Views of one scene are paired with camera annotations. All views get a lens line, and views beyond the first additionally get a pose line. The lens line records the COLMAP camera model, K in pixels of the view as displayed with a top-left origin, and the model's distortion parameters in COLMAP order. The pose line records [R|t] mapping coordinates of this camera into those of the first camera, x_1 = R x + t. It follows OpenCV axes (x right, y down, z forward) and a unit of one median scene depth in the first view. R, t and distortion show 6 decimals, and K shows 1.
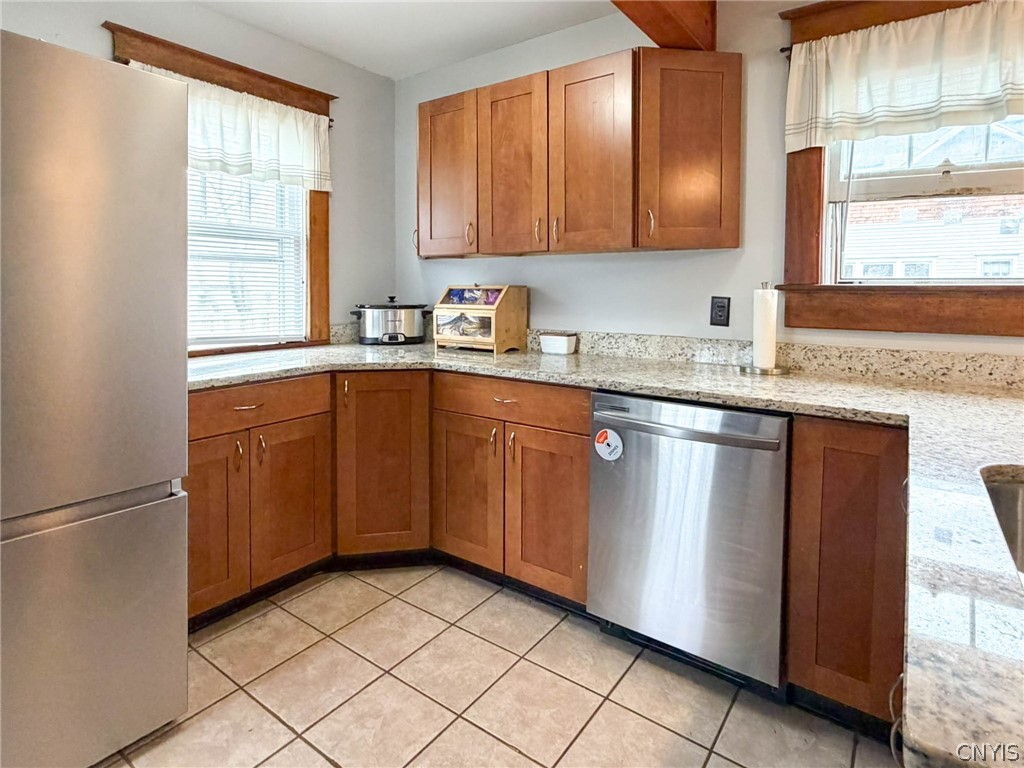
lens RADIAL K [[568.6, 0, 515.1], [0, 568.6, 305.7], [0, 0, 1]] dist [-0.001151, -0.001054]
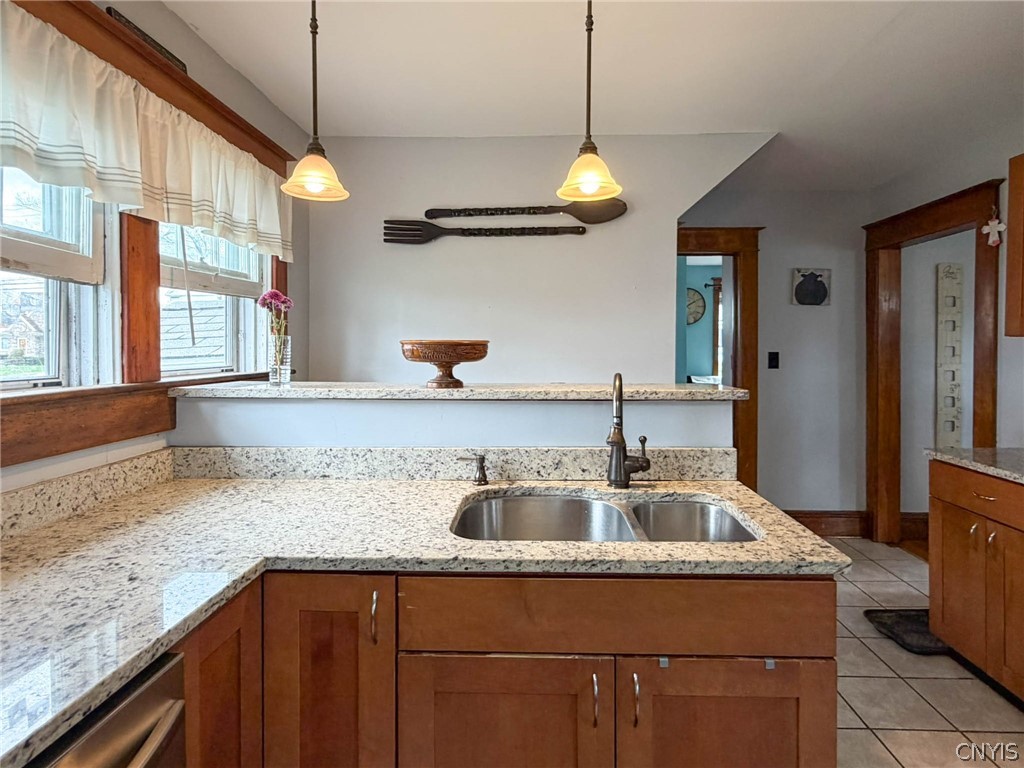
lens RADIAL K [[545.1, 0, 514.9], [0, 545.1, 356.7], [0, 0, 1]] dist [0.001371, 0.000262]
pose [[-0.563477, -0.021097, 0.825862, -0.112383], [0.024182, 0.998824, 0.042015, -0.080901], [-0.825778, 0.043646, -0.562304, 0.714524]]
